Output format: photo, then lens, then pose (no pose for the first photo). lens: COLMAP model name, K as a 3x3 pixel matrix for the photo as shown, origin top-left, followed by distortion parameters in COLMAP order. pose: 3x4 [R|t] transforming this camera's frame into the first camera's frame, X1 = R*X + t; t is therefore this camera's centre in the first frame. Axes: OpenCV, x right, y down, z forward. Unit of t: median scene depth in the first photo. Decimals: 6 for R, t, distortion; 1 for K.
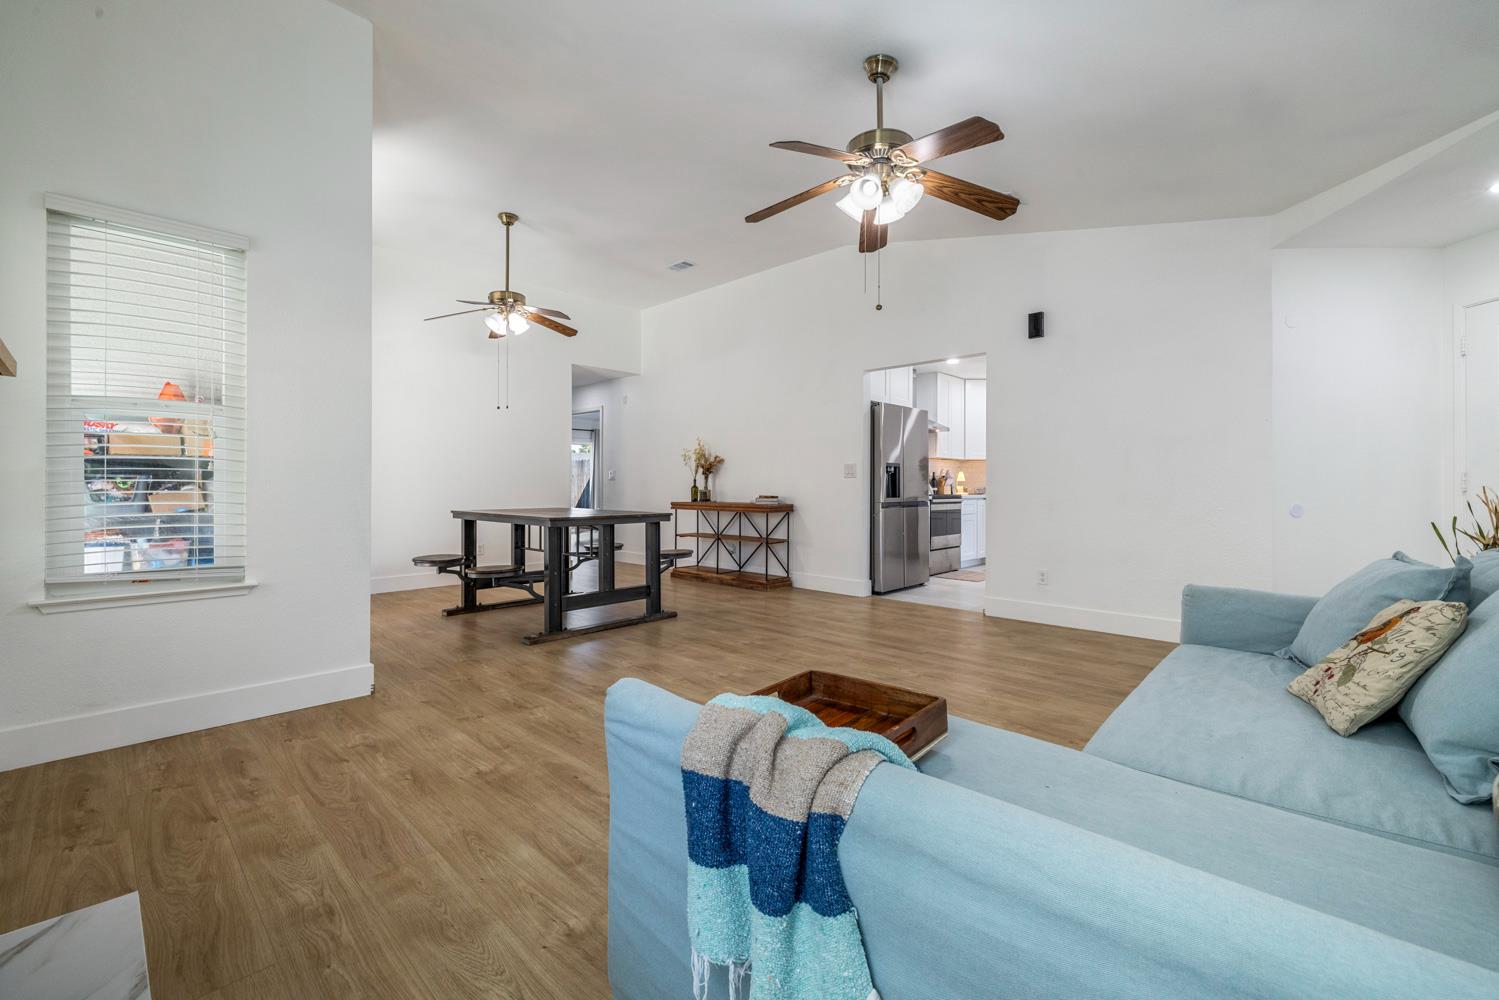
lens RADIAL K [[629.1, 0, 744.0], [0, 629.1, 492.1], [0, 0, 1]] dist [-0.000255, -0.000315]
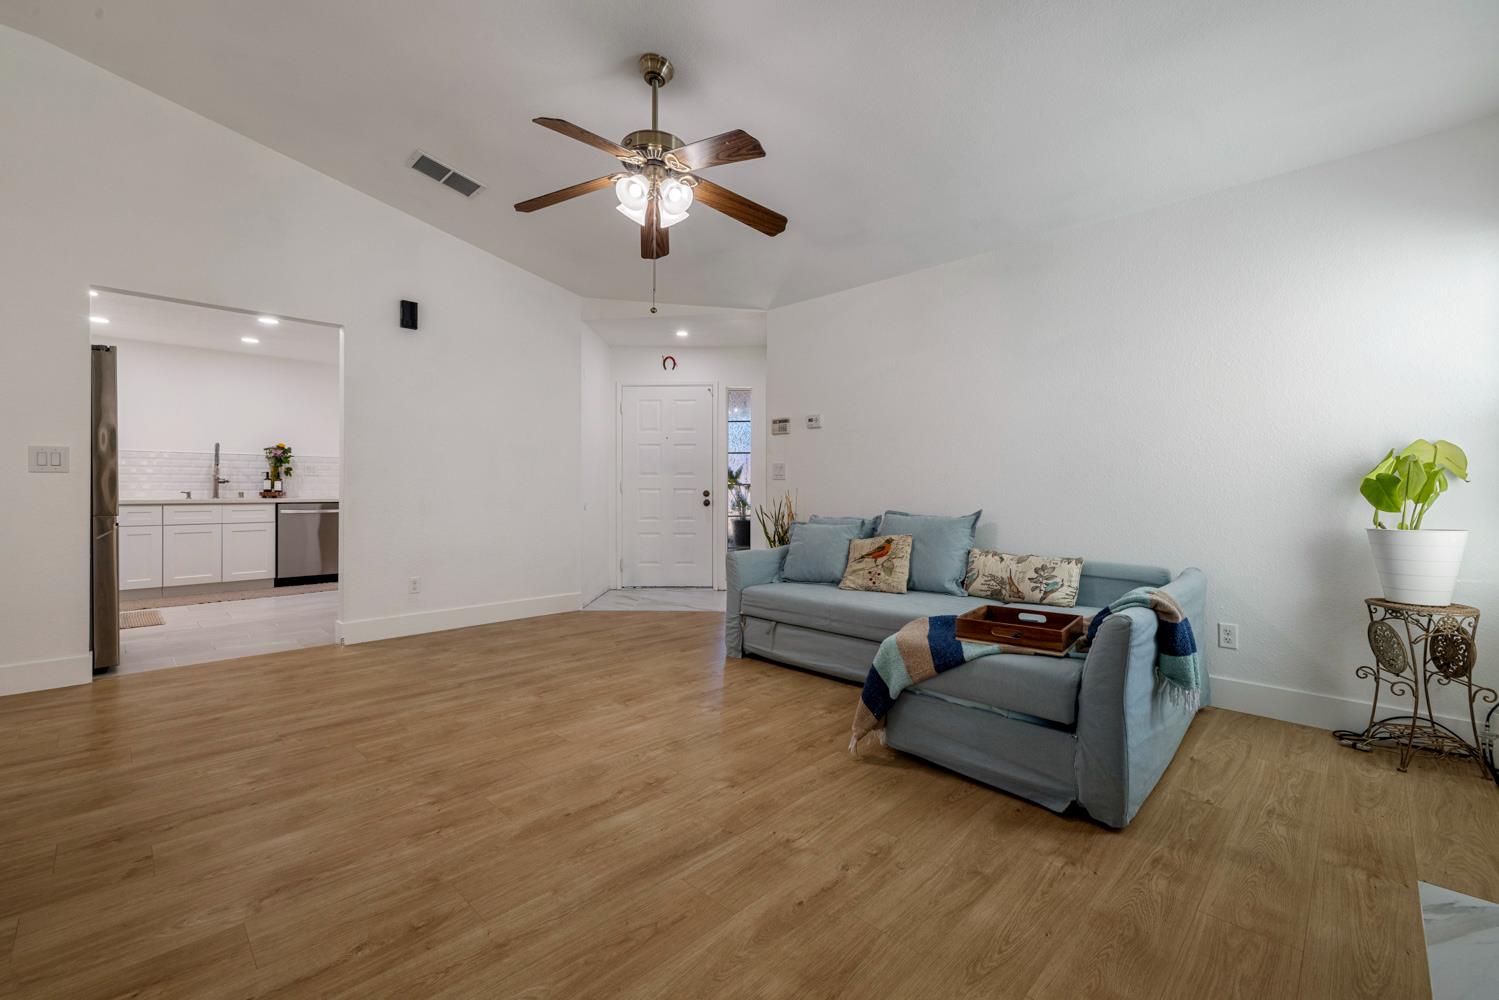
lens RADIAL K [[629.1, 0, 744.0], [0, 629.1, 492.1], [0, 0, 1]] dist [-0.000255, -0.000315]
pose [[0.017782, -0.007992, 0.999810, -0.748028], [0.006498, 0.999948, 0.007878, -0.013483], [-0.999821, 0.006357, 0.017833, 0.803600]]
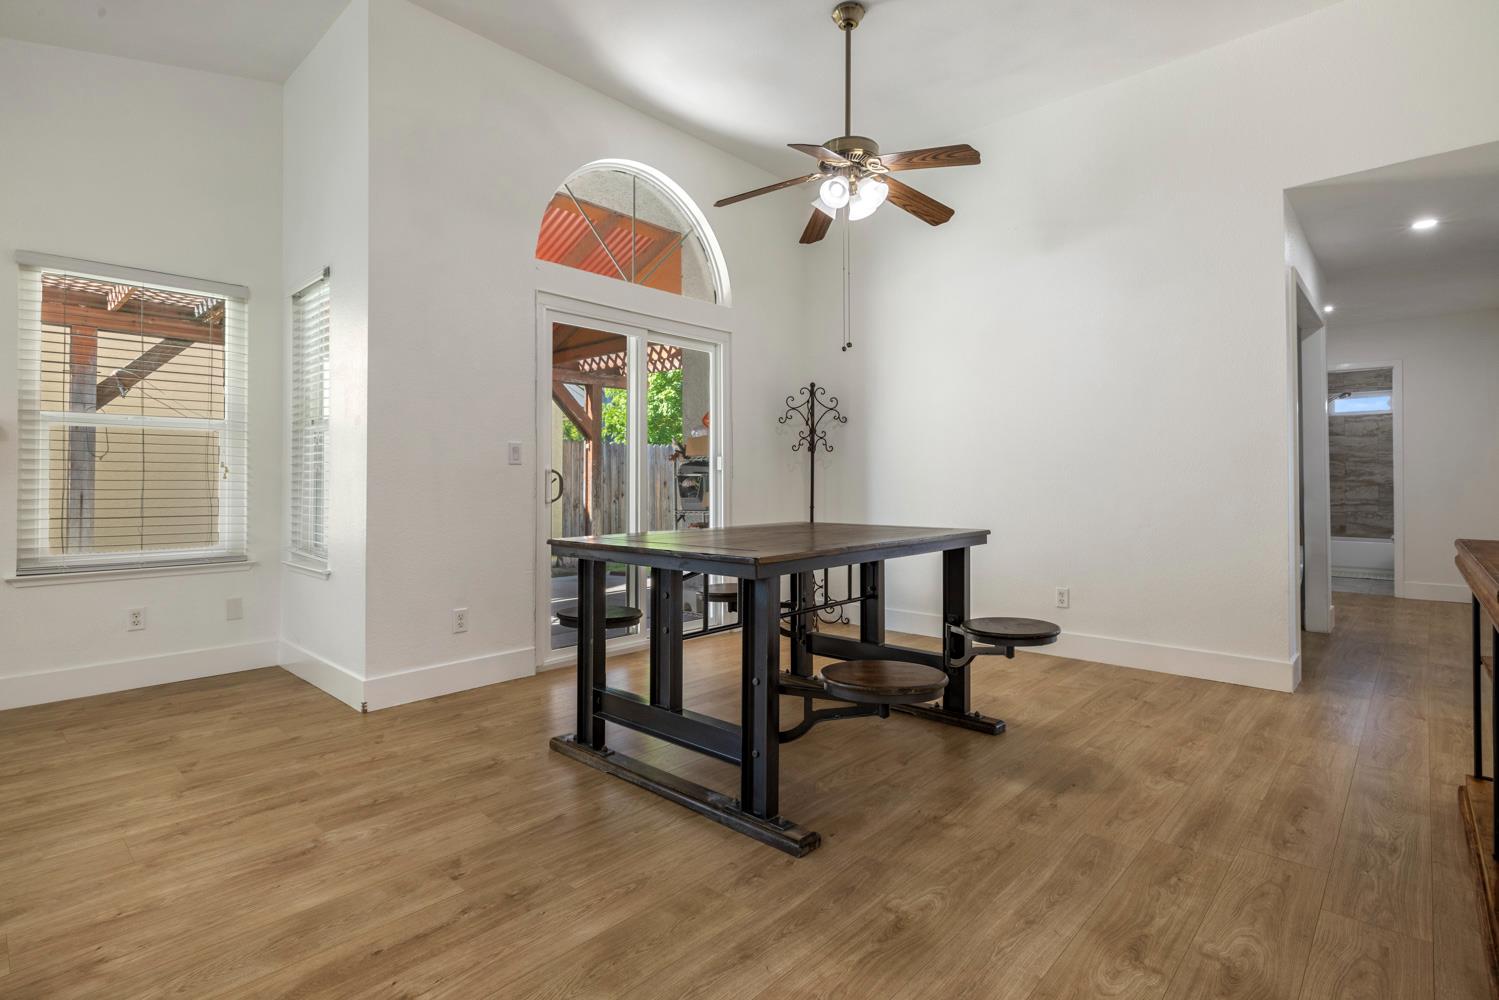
lens RADIAL K [[729.2, 0, 740.9], [0, 729.2, 480.8], [0, 0, 1]] dist [0.002540, 0.000438]
pose [[0.015311, -0.005571, -0.999867, 0.513314], [-0.010483, 0.999929, -0.005732, -0.017257], [0.999828, 0.010570, 0.015251, 1.637733]]
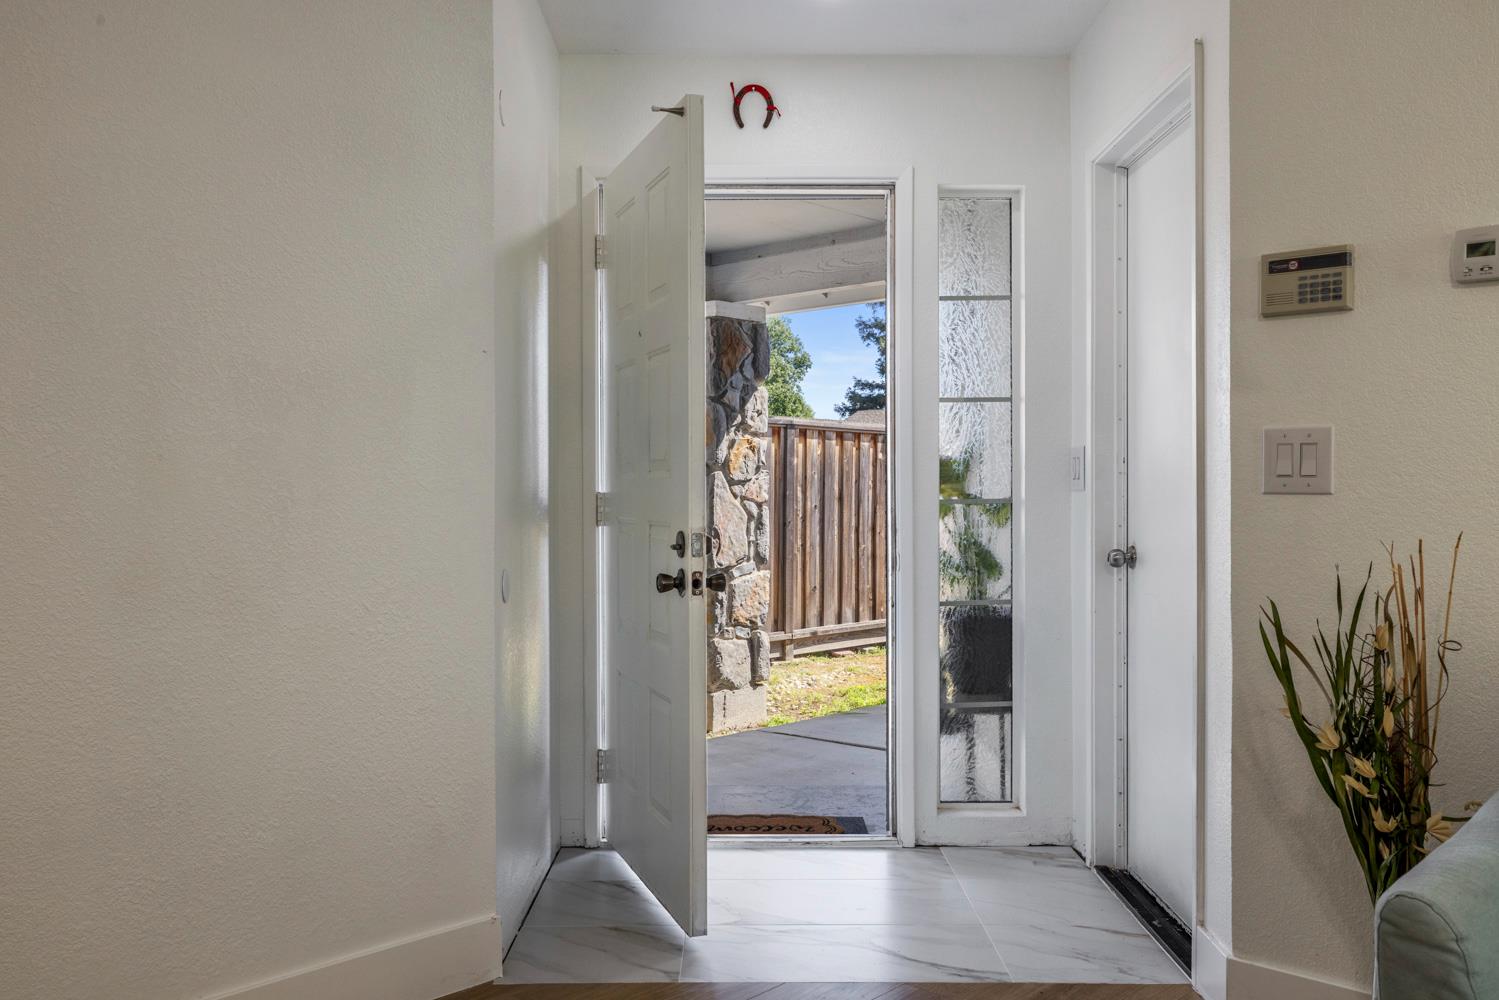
lens RADIAL K [[1282.1, 0, 749.5], [0, 1282.1, 500.0], [0, 0, 1]] dist [-0.009590, -0.003517]
pose [[-0.001100, -0.012365, 0.999923, 0.088234], [0.012539, 0.999845, 0.012378, -0.044971], [-0.999921, 0.012552, -0.000945, 1.117603]]
